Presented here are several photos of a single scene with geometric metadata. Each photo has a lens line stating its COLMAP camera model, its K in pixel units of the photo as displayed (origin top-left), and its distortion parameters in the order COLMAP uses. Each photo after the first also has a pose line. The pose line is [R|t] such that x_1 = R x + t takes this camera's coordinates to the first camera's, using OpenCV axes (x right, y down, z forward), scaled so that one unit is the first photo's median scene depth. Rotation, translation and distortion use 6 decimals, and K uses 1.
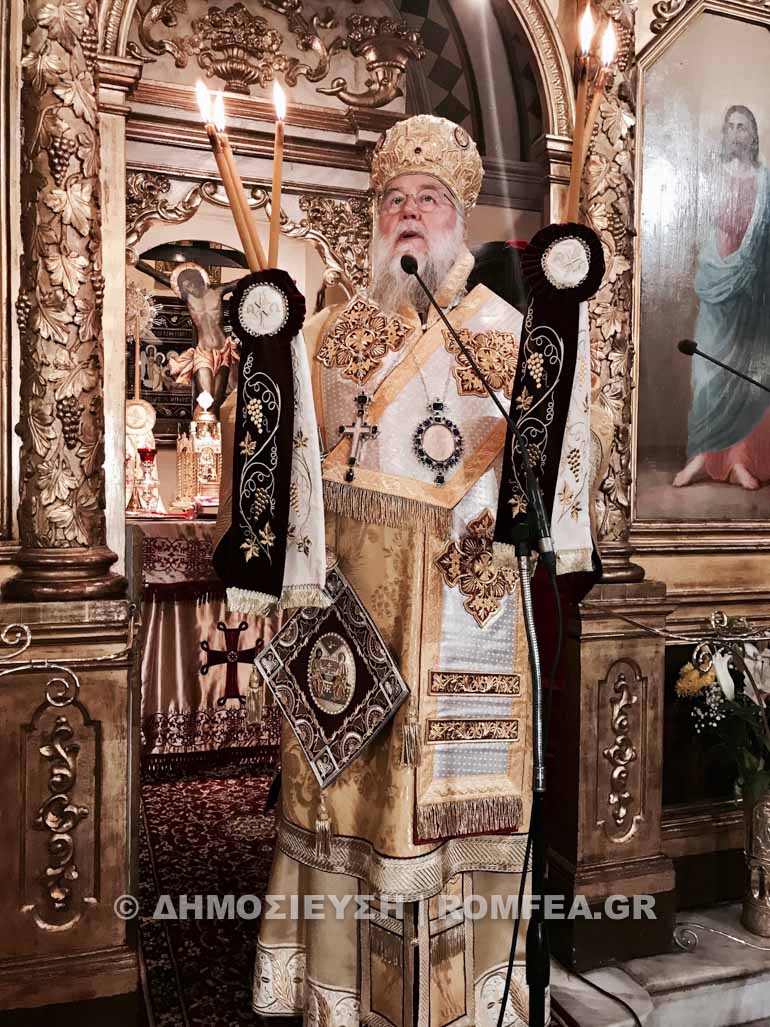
lens RADIAL K [[852.0, 0, 385.0], [0, 852.0, 513.5], [0, 0, 1]] dist [0.005393, -0.019497]
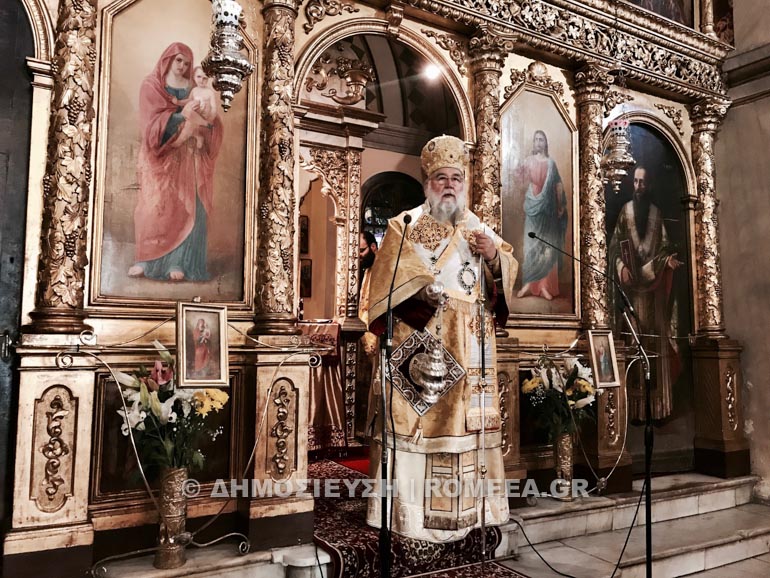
lens RADIAL K [[638.8, 0, 396.0], [0, 638.8, 287.8], [0, 0, 1]] dist [0.005393, -0.019497]
pose [[0.976831, 0.010597, 0.213750, -0.314701], [0.011854, 0.994561, -0.103480, 0.109112], [-0.213684, 0.103616, 0.971392, -0.525205]]
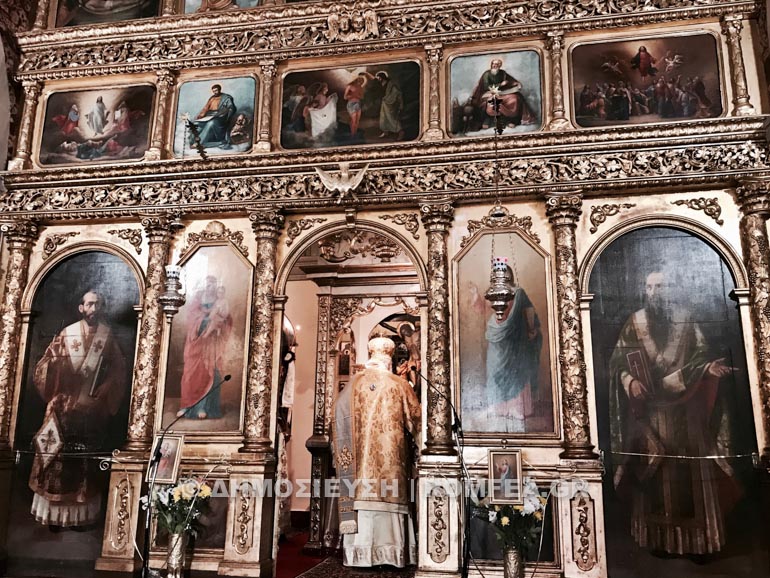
lens RADIAL K [[638.8, 0, 396.0], [0, 638.8, 287.8], [0, 0, 1]] dist [0.005393, -0.019497]
pose [[0.868373, -0.118932, -0.481439, 1.028191], [-0.012163, 0.965416, -0.260430, 0.085837], [0.495762, 0.232006, 0.836895, -0.728366]]
